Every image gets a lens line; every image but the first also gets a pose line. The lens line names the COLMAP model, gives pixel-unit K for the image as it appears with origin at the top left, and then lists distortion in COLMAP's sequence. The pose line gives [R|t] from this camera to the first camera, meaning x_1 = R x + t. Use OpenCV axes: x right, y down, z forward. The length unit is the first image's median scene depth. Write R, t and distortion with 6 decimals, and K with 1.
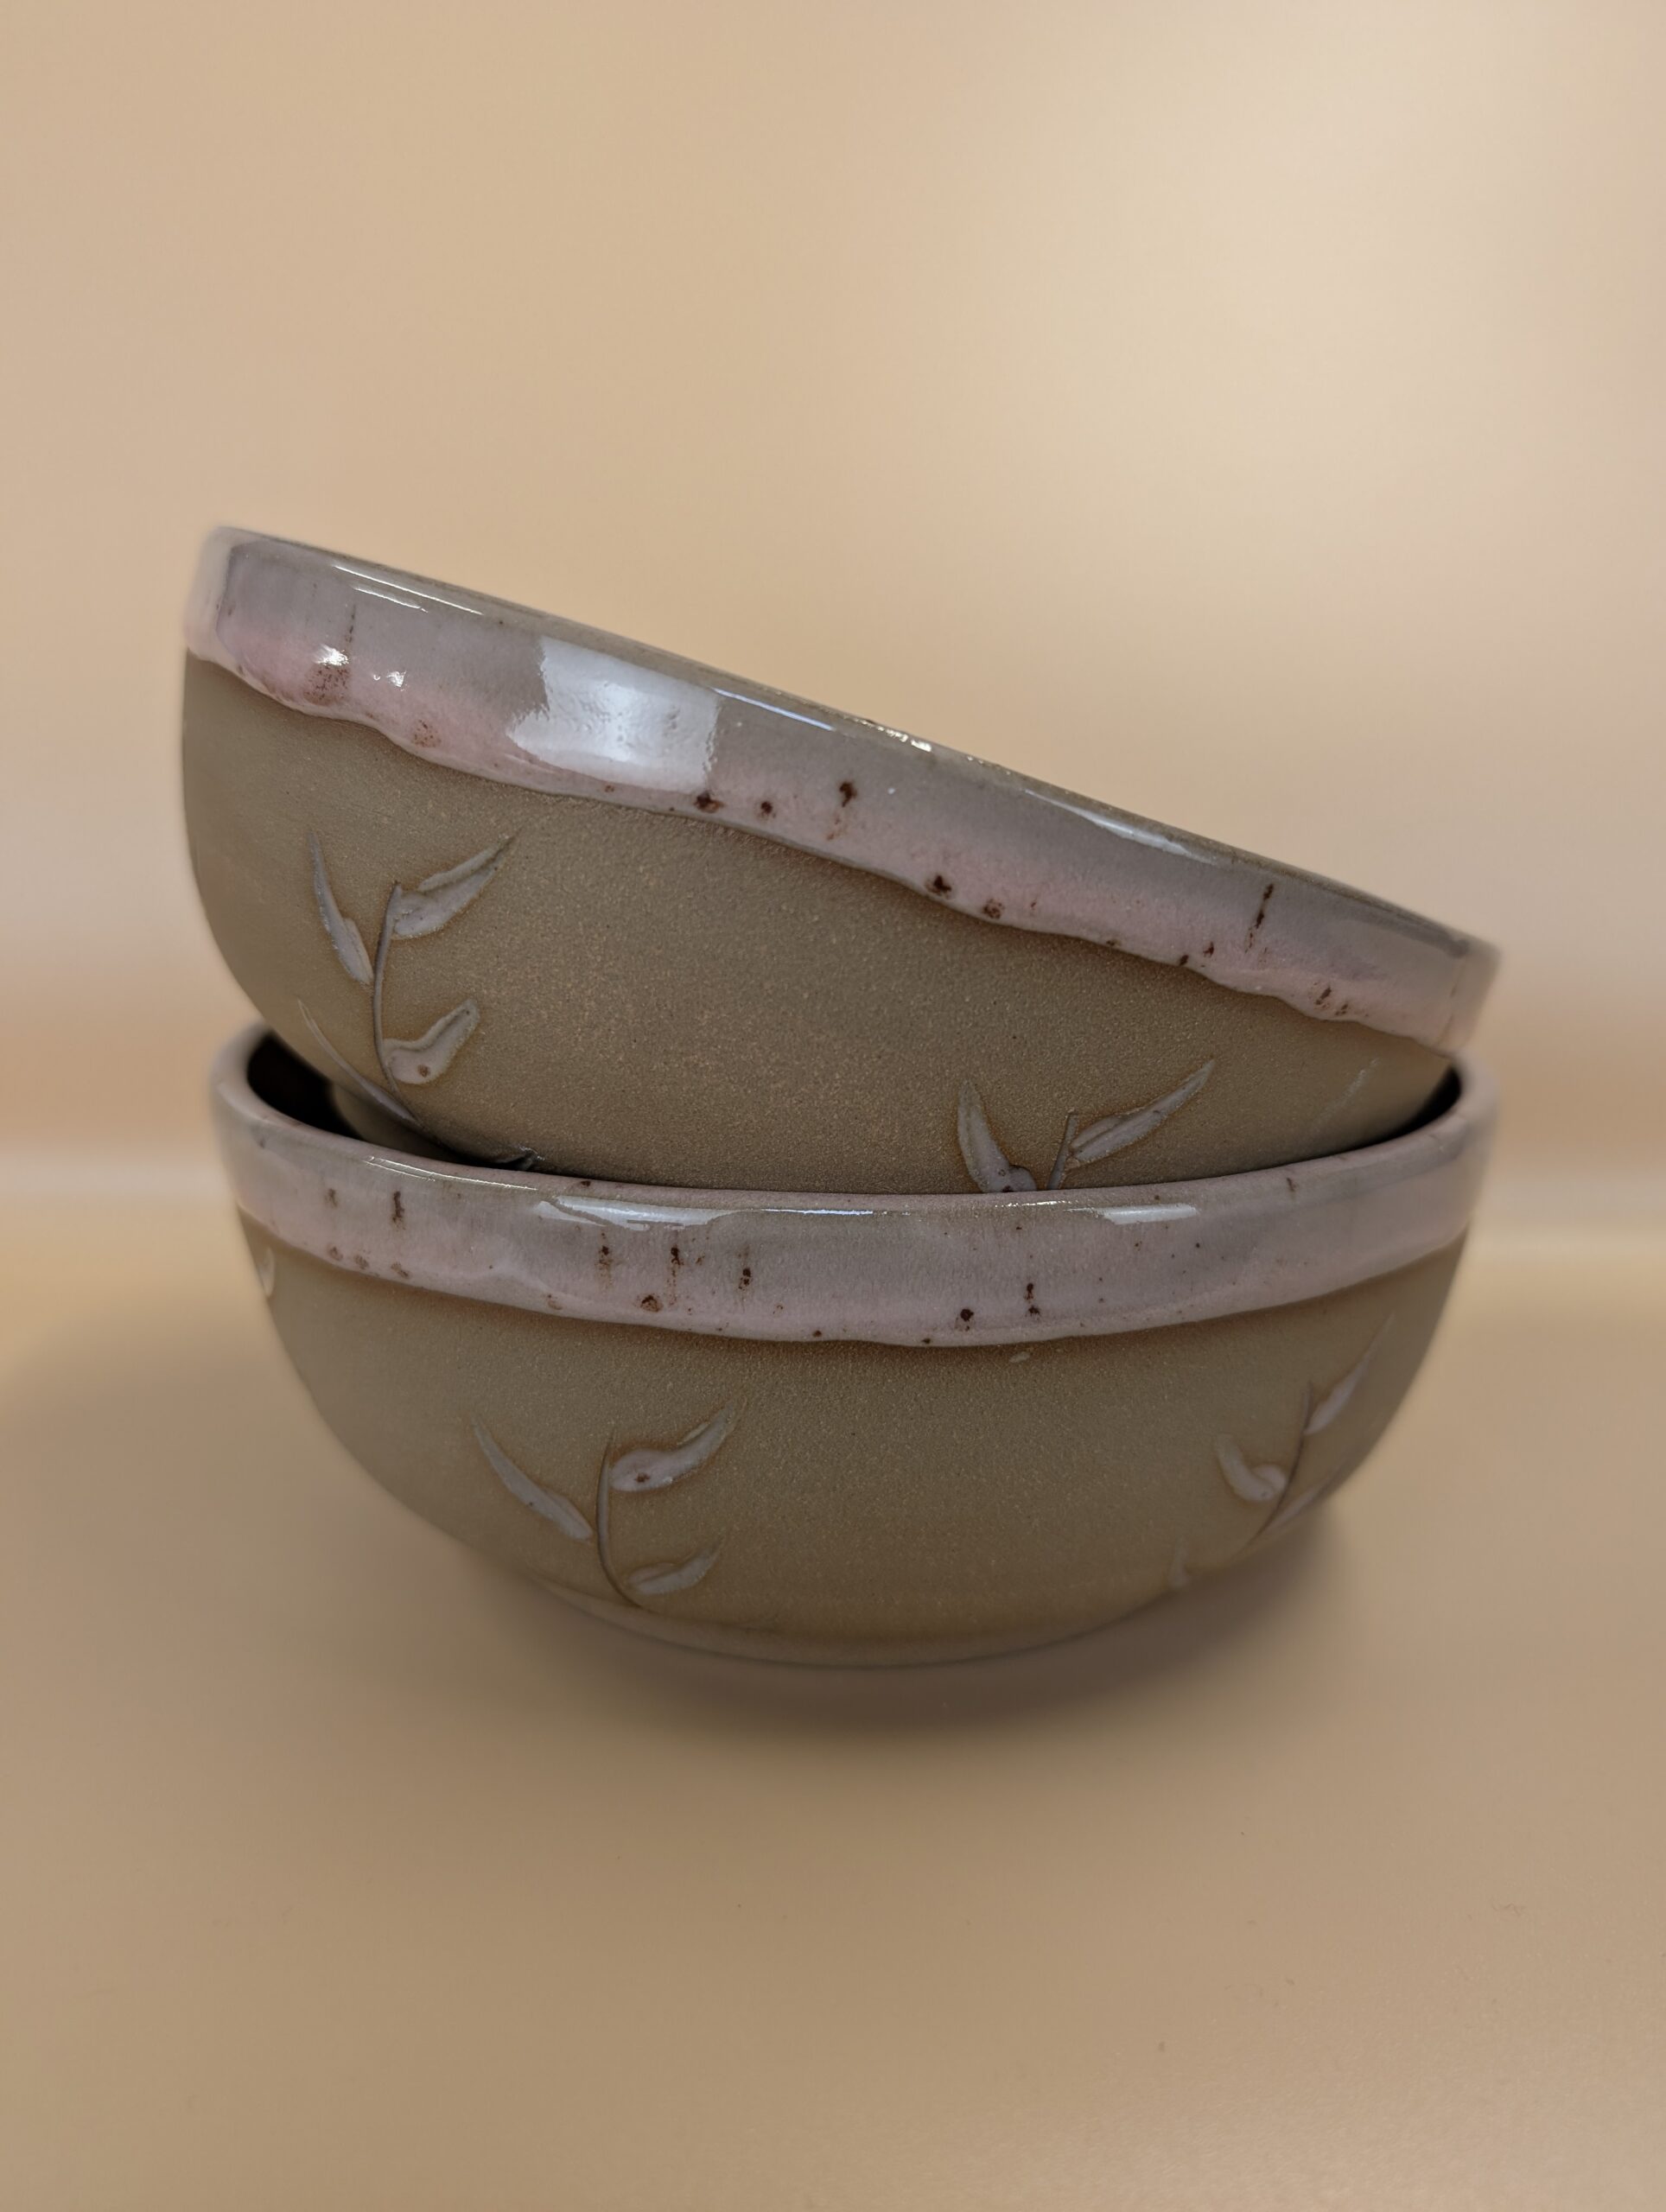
lens RADIAL K [[1519.8, 0, 833.0], [0, 1519.8, 1106.0], [0, 0, 1]] dist [0.054445, -0.001164]
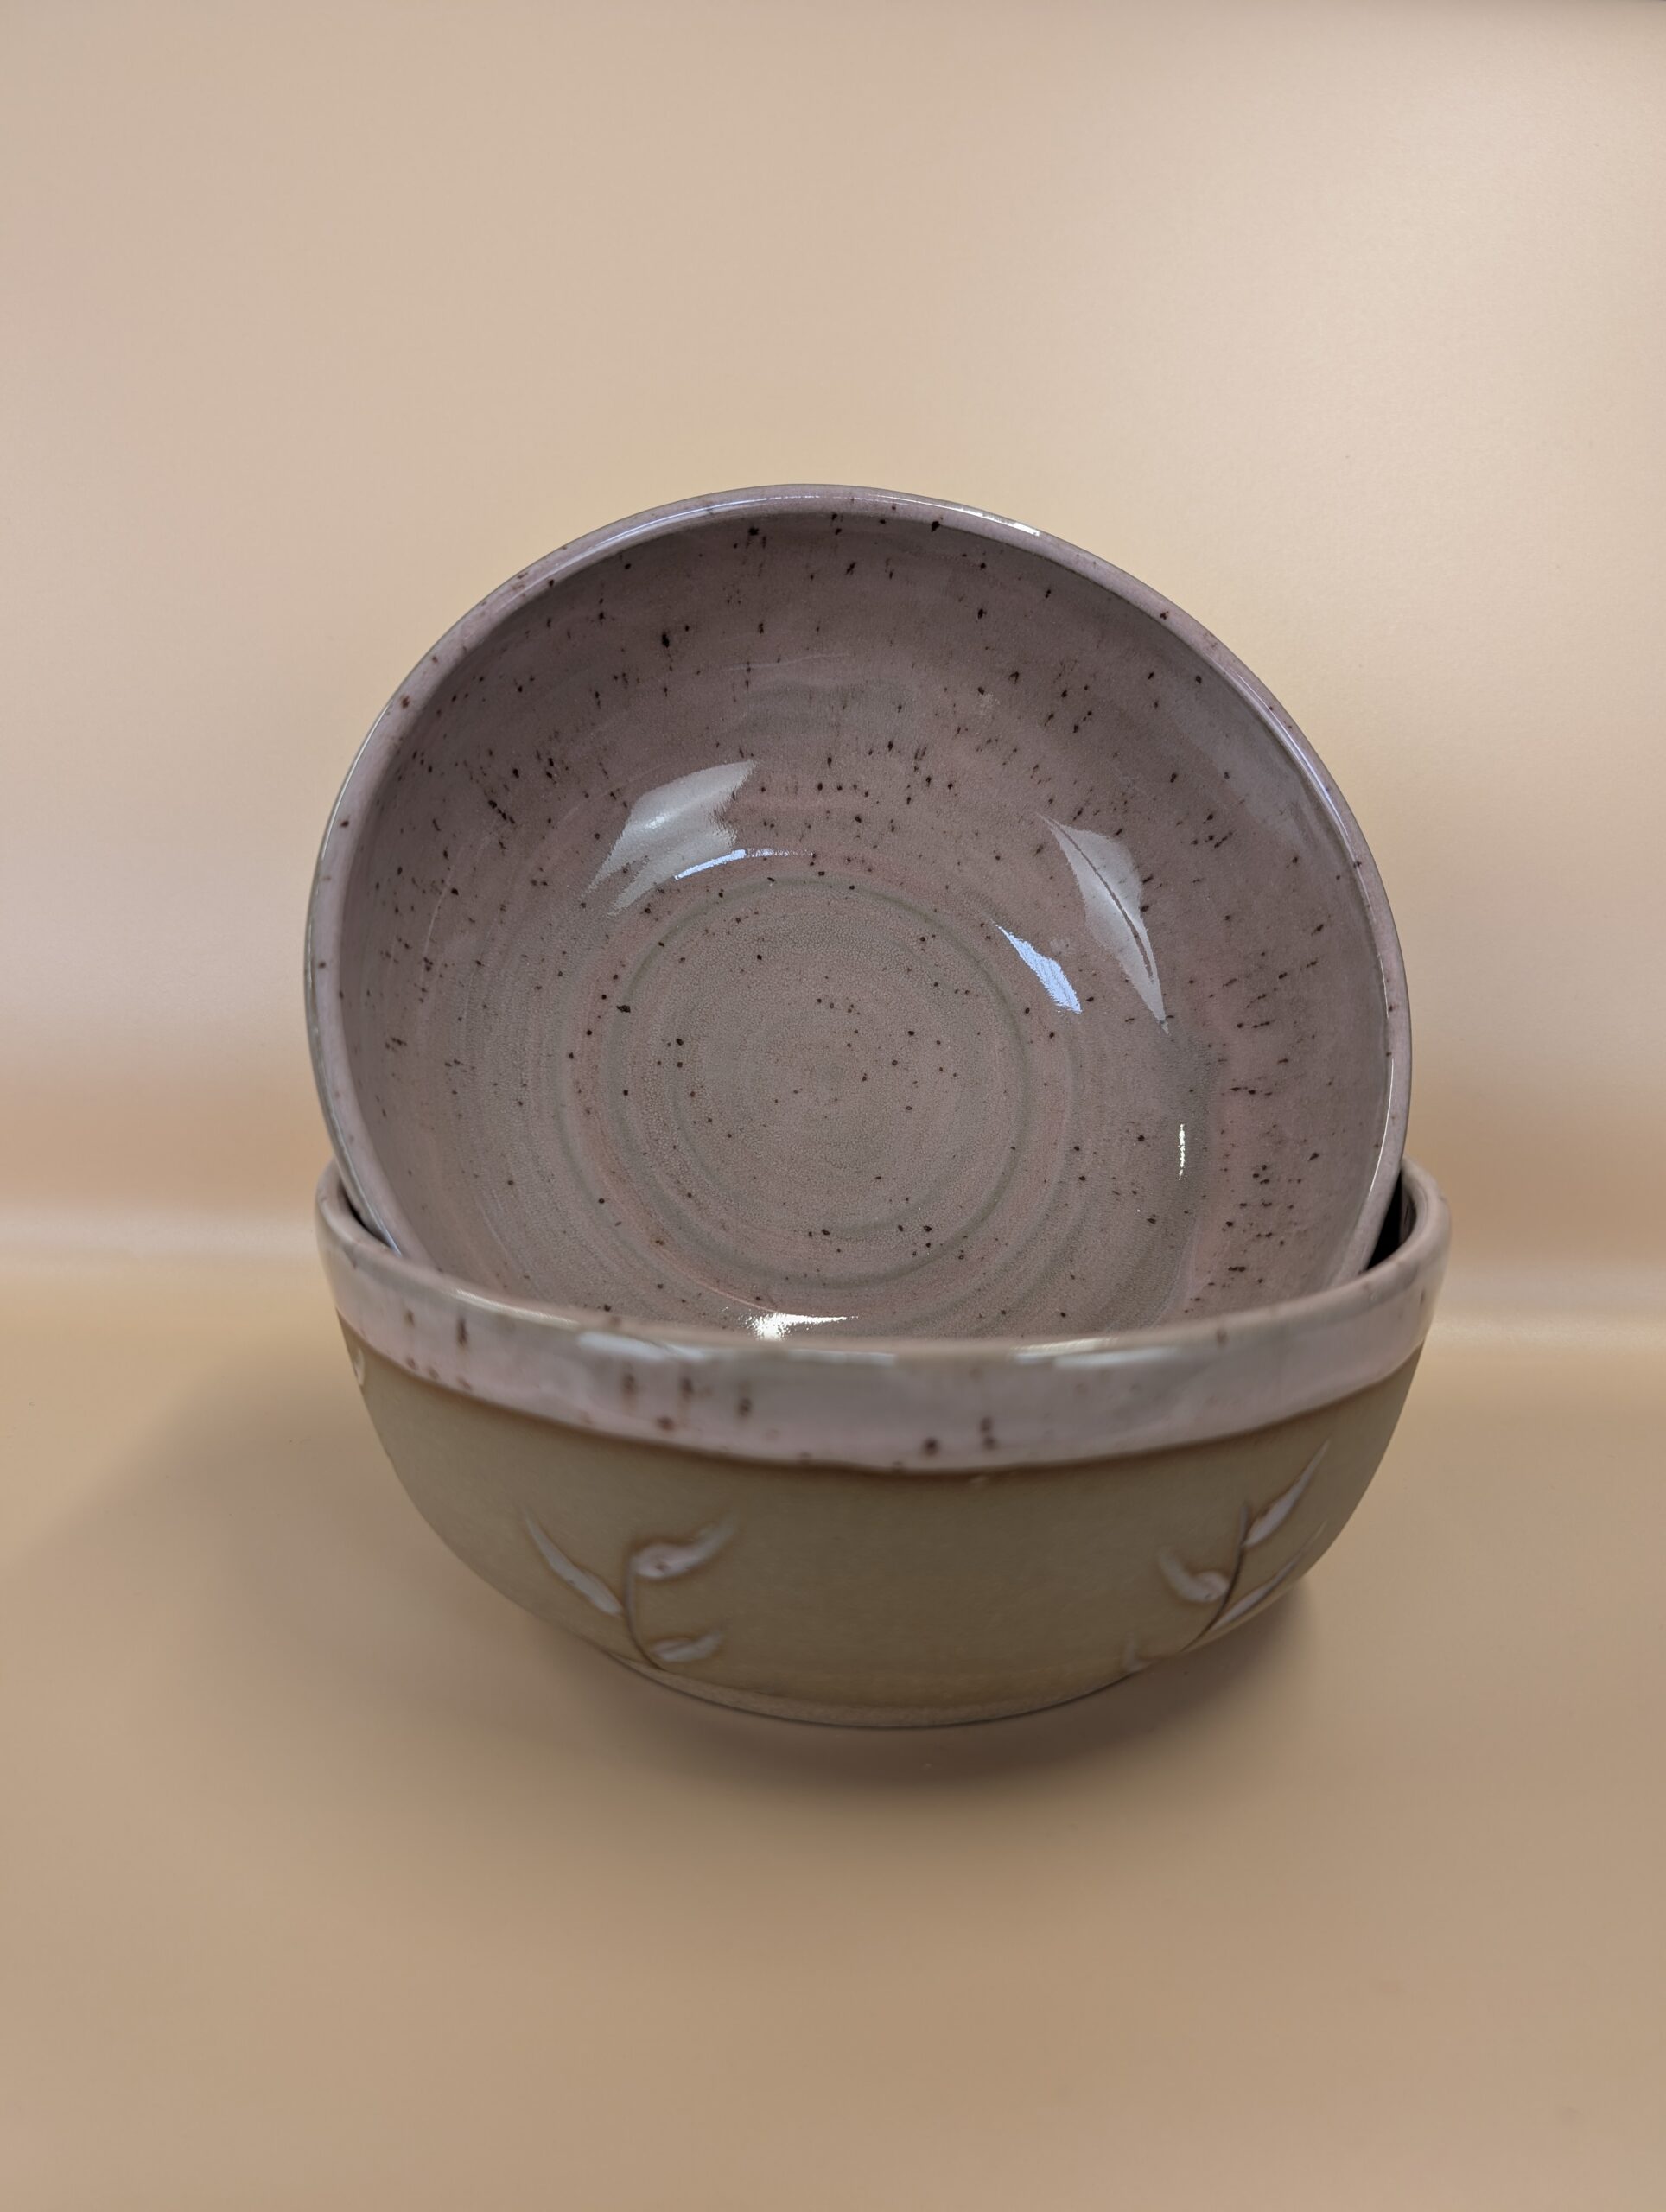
lens RADIAL K [[1519.8, 0, 833.0], [0, 1519.8, 1106.0], [0, 0, 1]] dist [0.054445, -0.001164]
pose [[0.997065, 0.016792, -0.074692, 0.092314], [-0.015952, 0.999803, 0.011833, -0.132706], [0.074876, -0.010607, 0.997136, -0.169709]]
